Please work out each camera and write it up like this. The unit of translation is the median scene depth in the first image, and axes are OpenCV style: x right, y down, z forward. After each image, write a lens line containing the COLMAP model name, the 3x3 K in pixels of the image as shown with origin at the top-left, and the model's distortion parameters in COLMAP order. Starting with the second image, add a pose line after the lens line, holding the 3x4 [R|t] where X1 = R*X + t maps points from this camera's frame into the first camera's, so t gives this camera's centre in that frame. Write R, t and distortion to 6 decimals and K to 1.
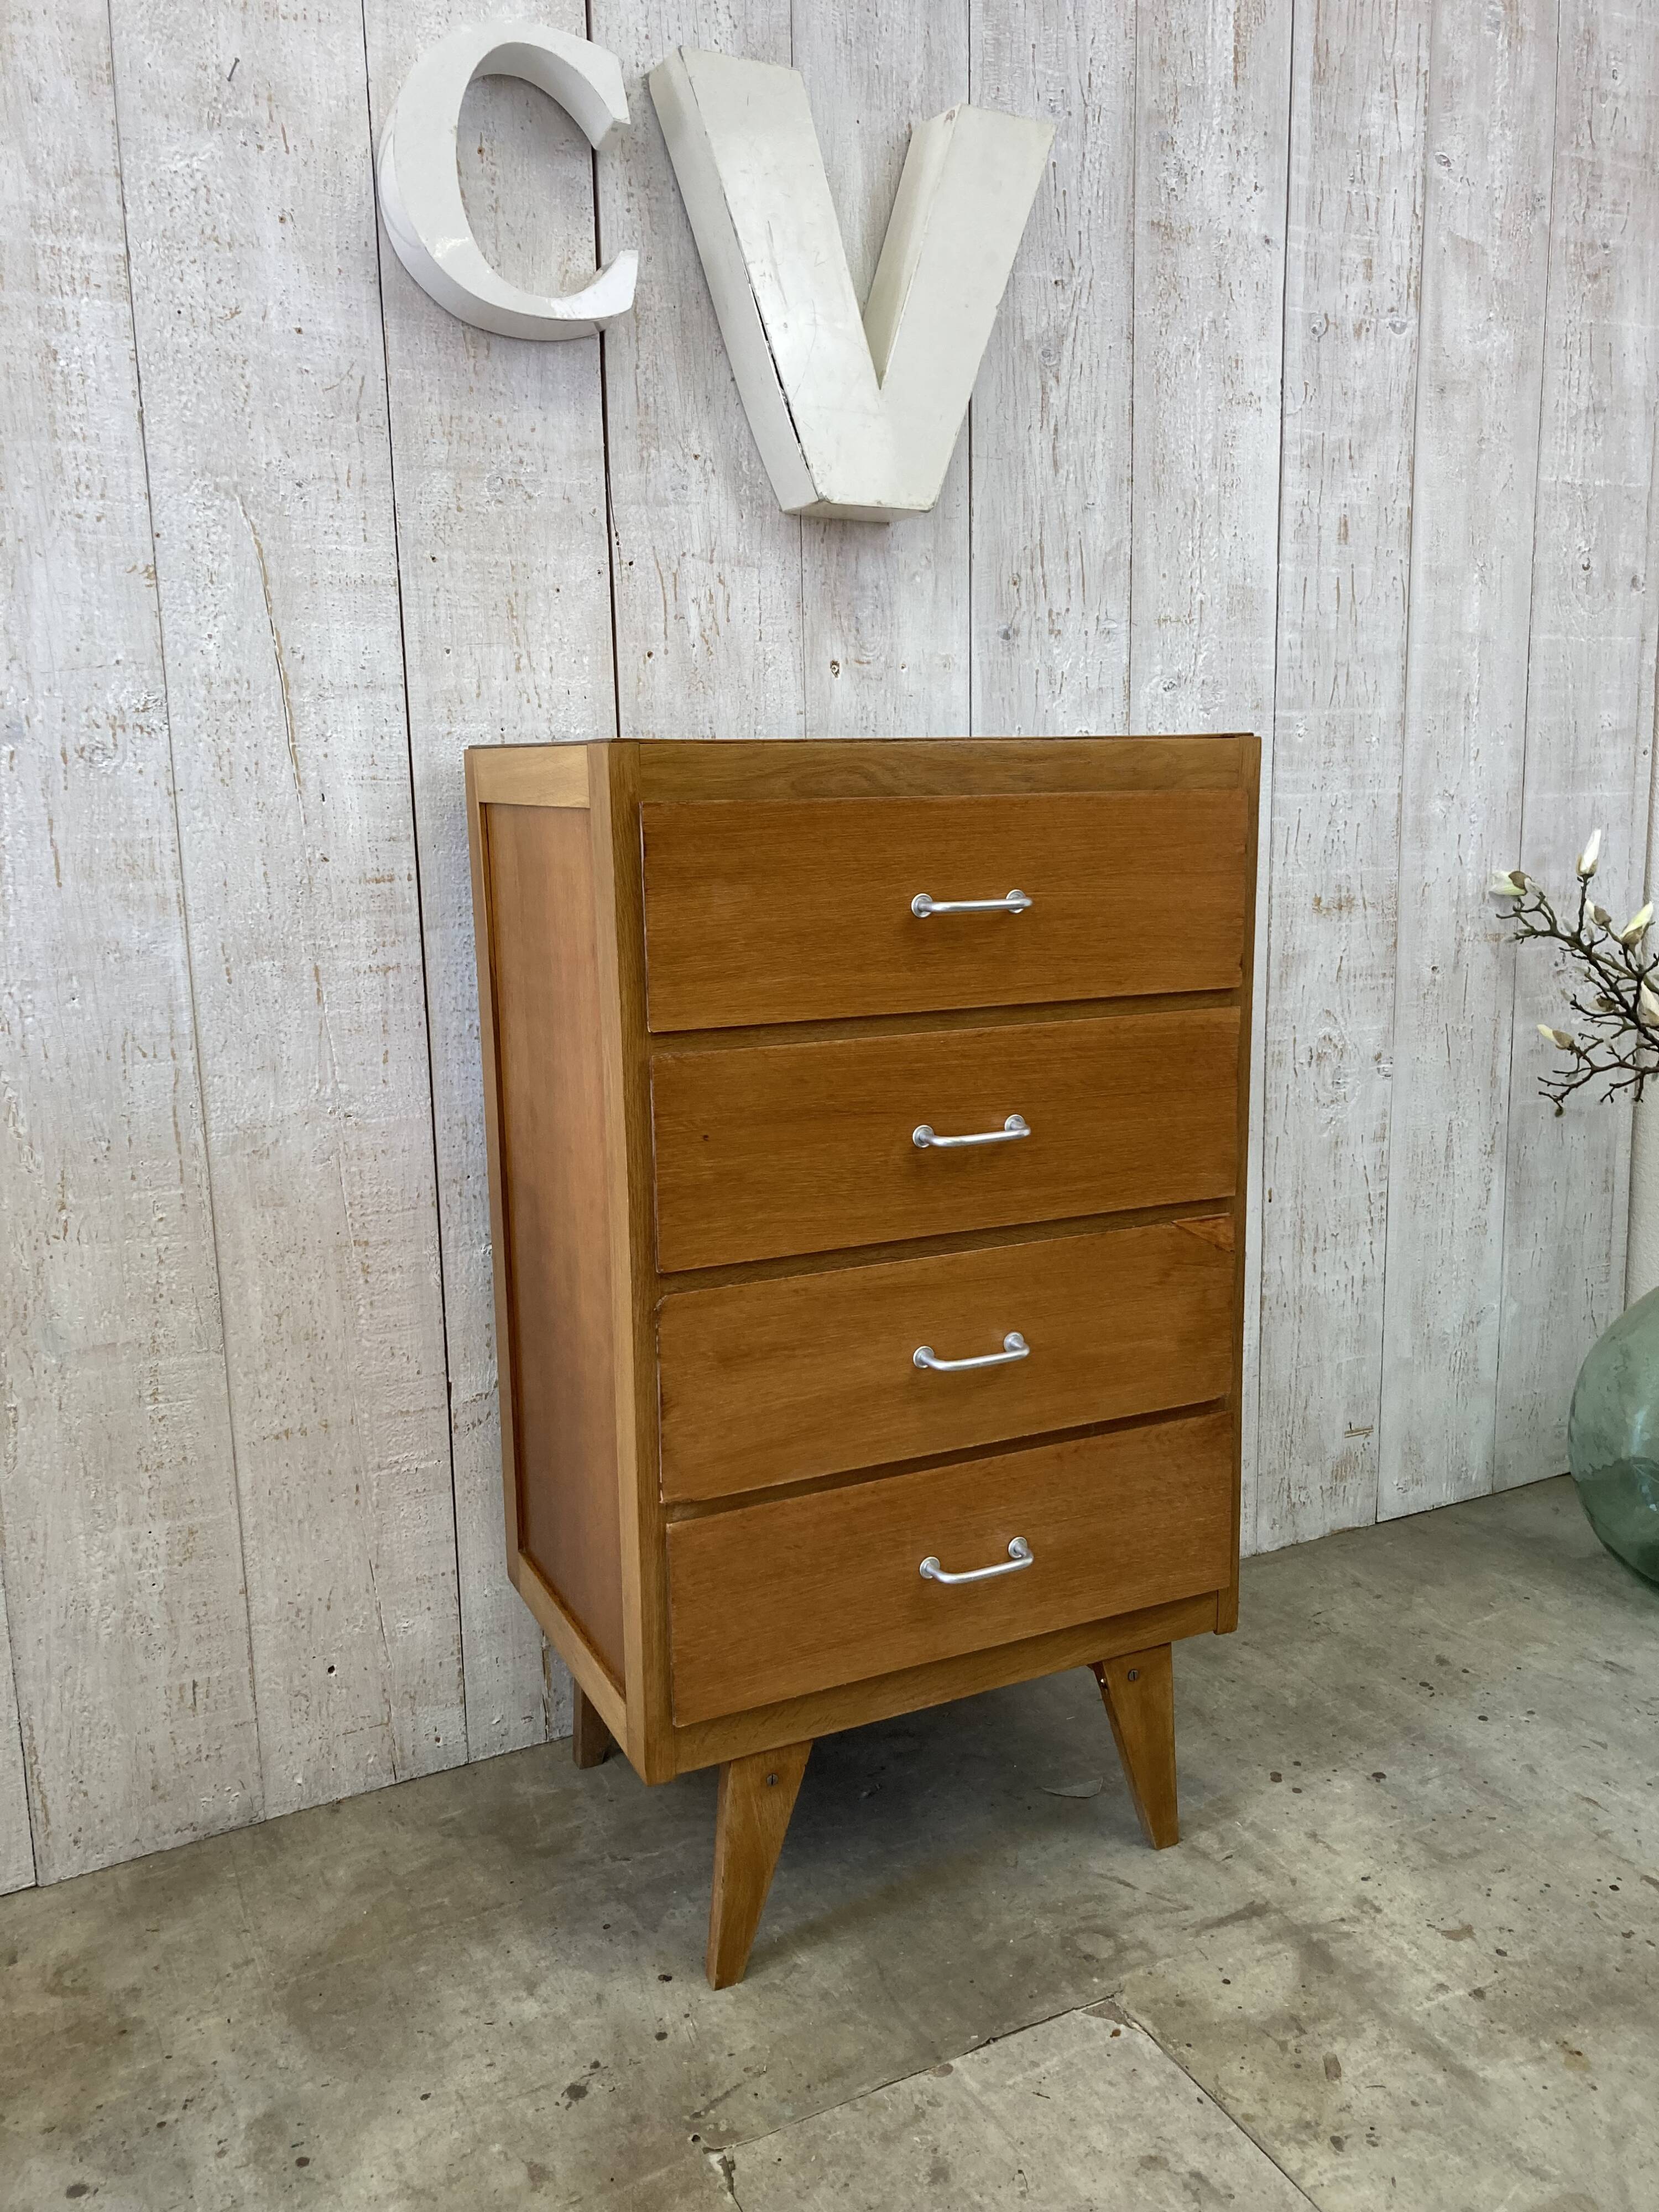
lens RADIAL K [[1826.2, 0, 851.6], [0, 1826.2, 1099.7], [0, 0, 1]] dist [0.020651, 0.002050]
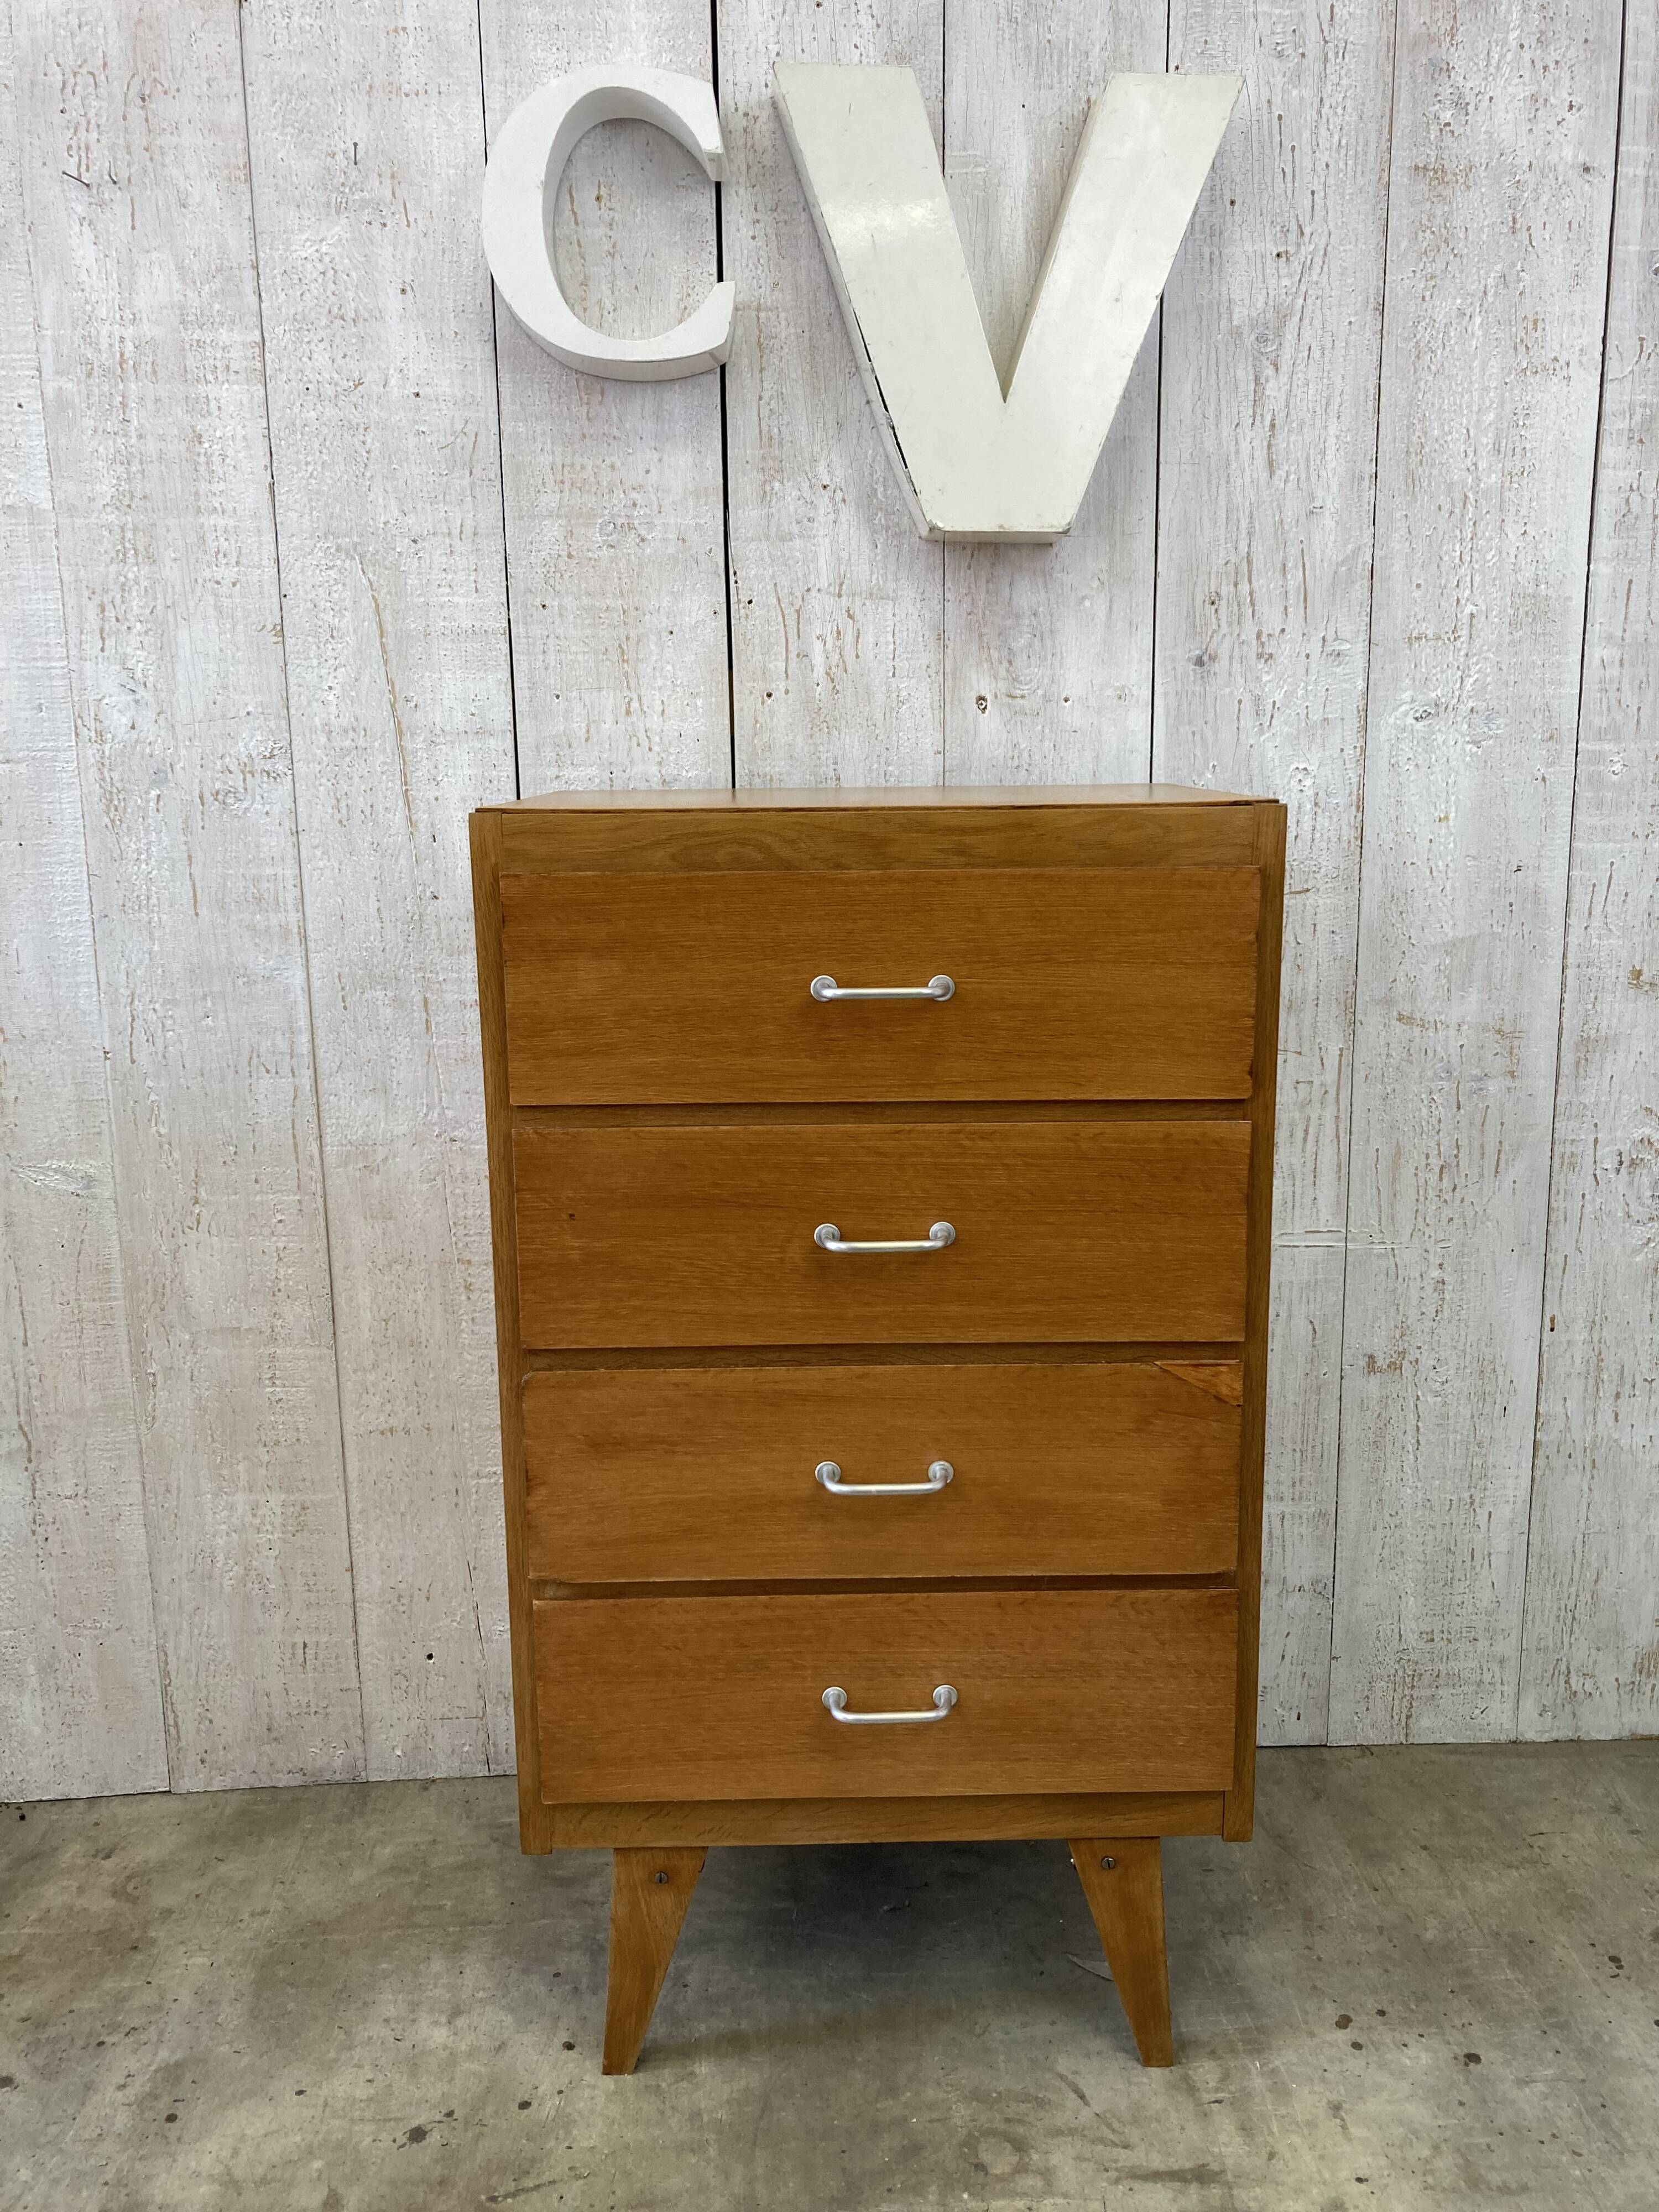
lens RADIAL K [[1826.2, 0, 837.8], [0, 1826.2, 1092.5], [0, 0, 1]] dist [0.020651, 0.002050]
pose [[0.905606, 0.085433, -0.415427, 0.366203], [-0.079014, 0.996339, 0.032653, -0.072087], [0.416695, 0.003254, 0.909040, 0.143856]]
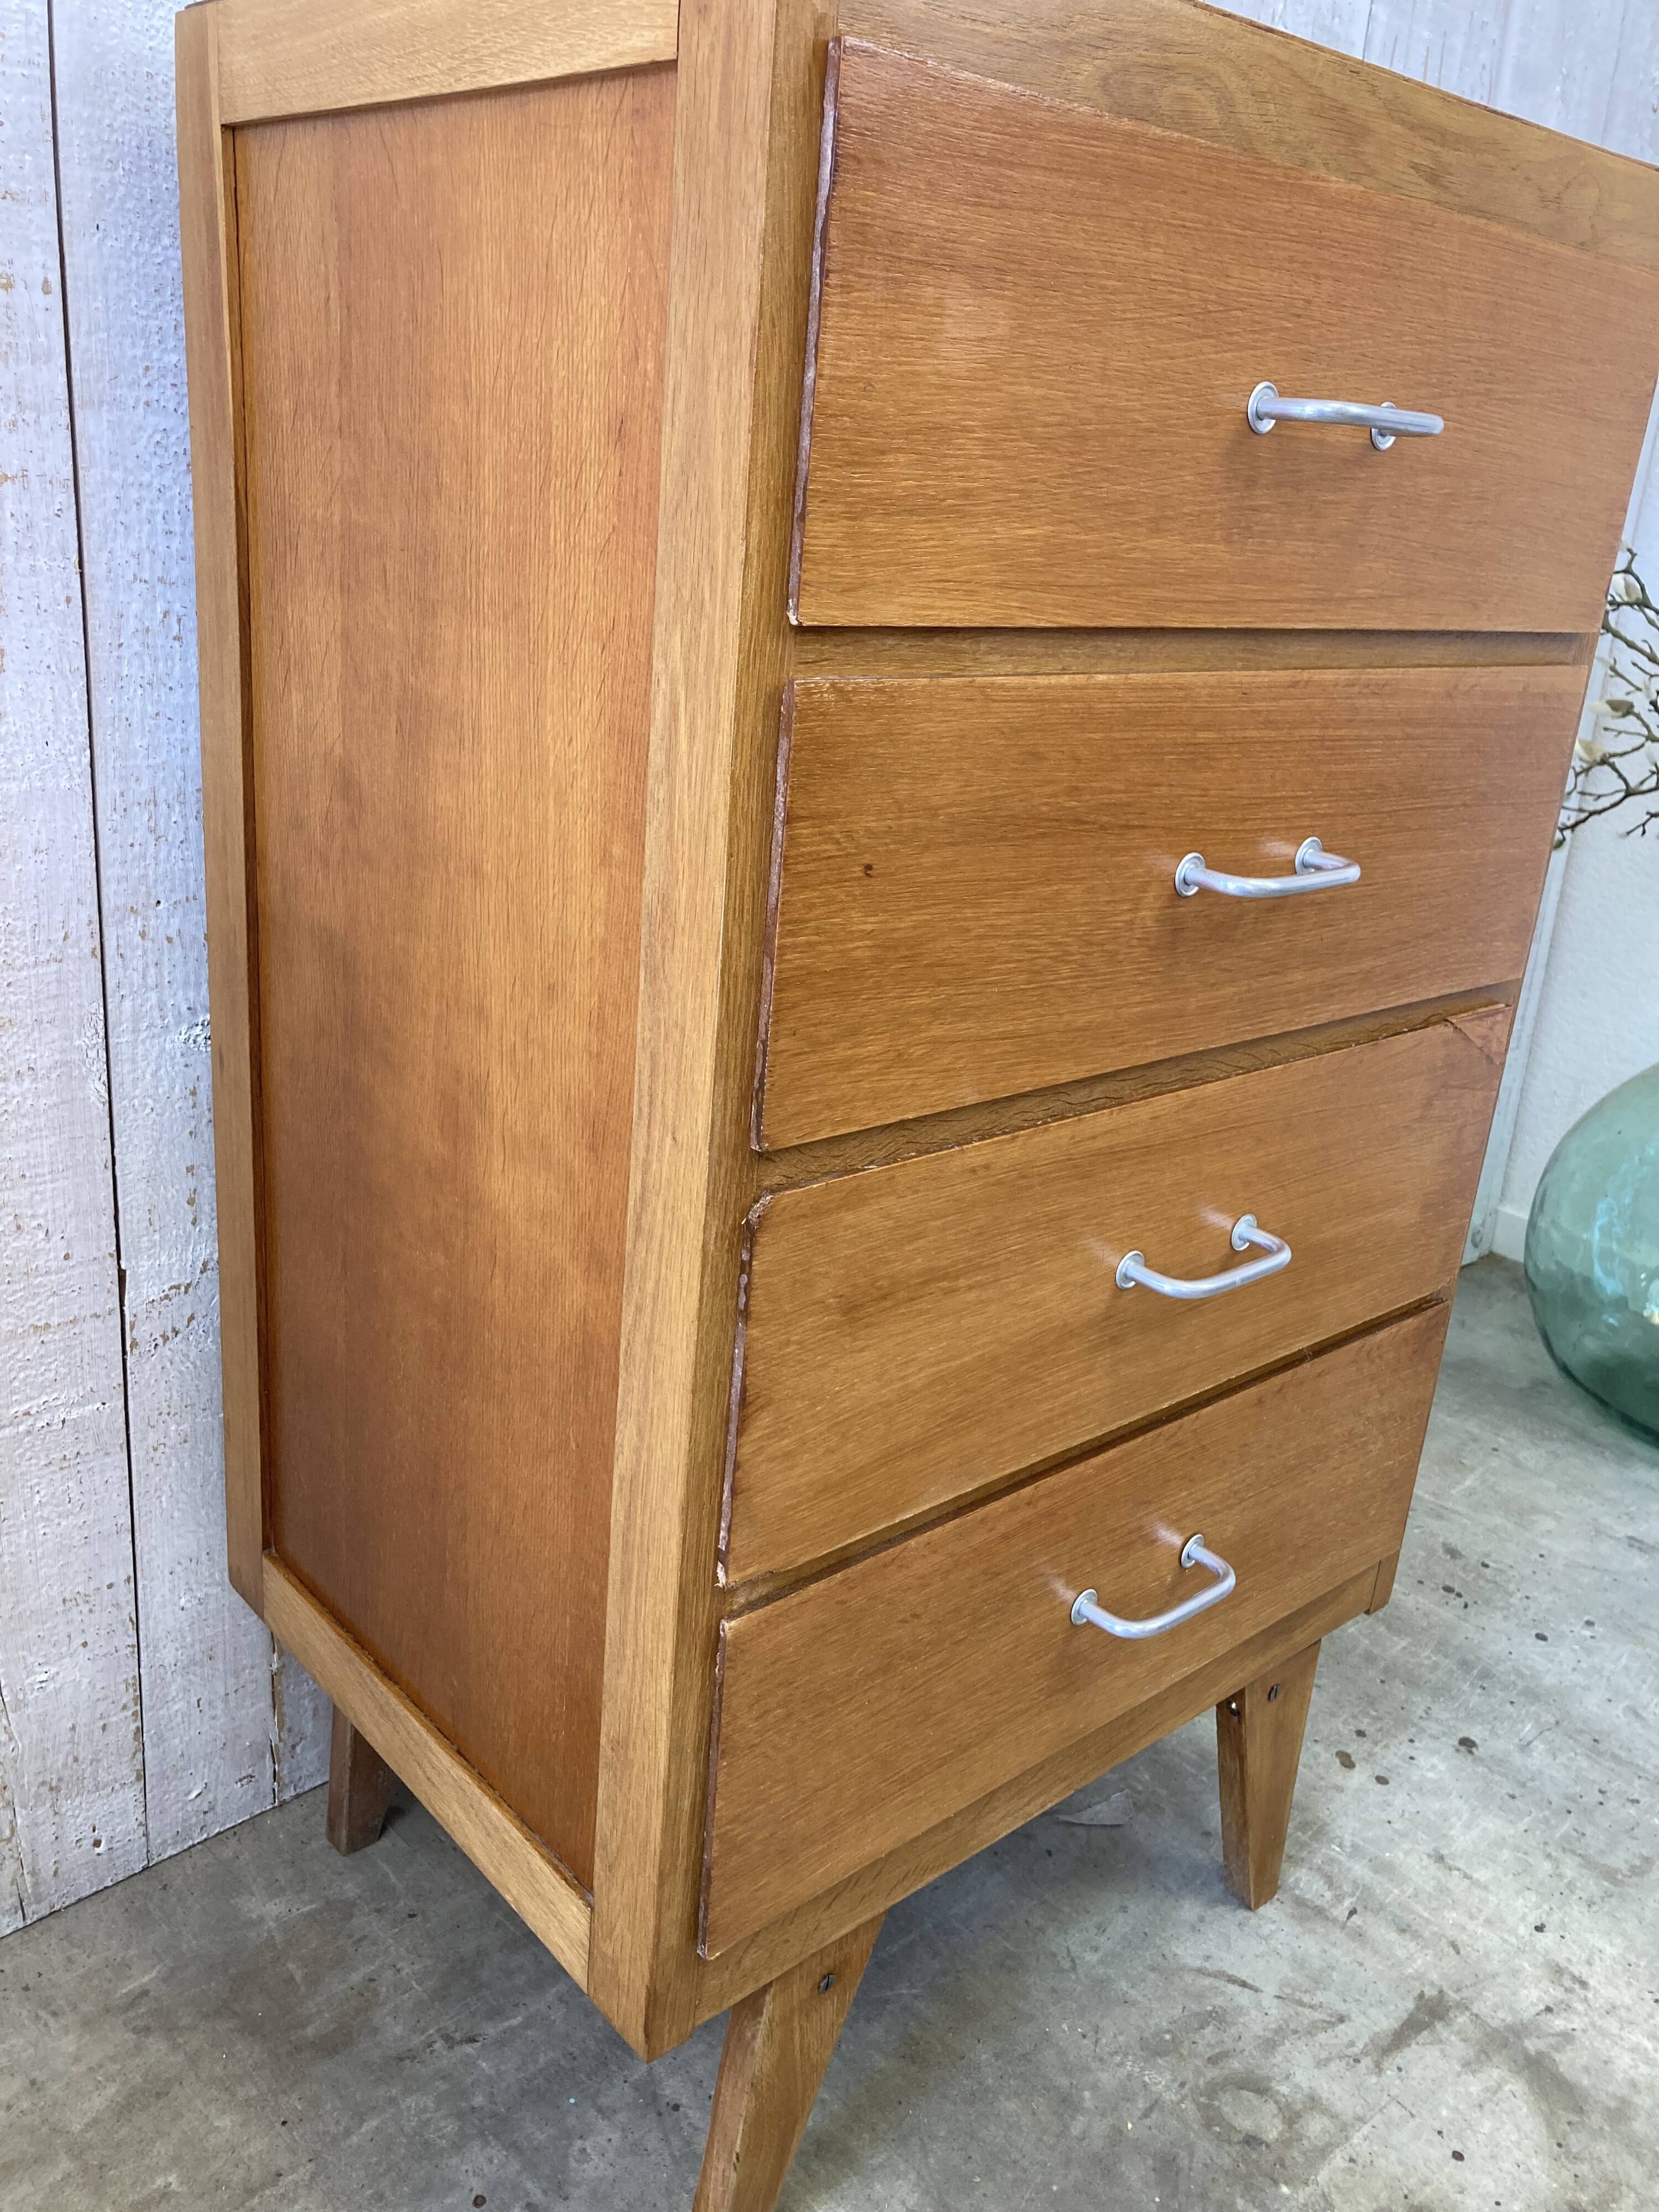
lens RADIAL K [[1826.2, 0, 845.3], [0, 1826.2, 1093.2], [0, 0, 1]] dist [0.020651, 0.002050]
pose [[0.957531, -0.001367, 0.288329, -0.183076], [-0.045814, 0.986564, 0.156823, 0.003940], [-0.284669, -0.163372, 0.944602, 0.449993]]
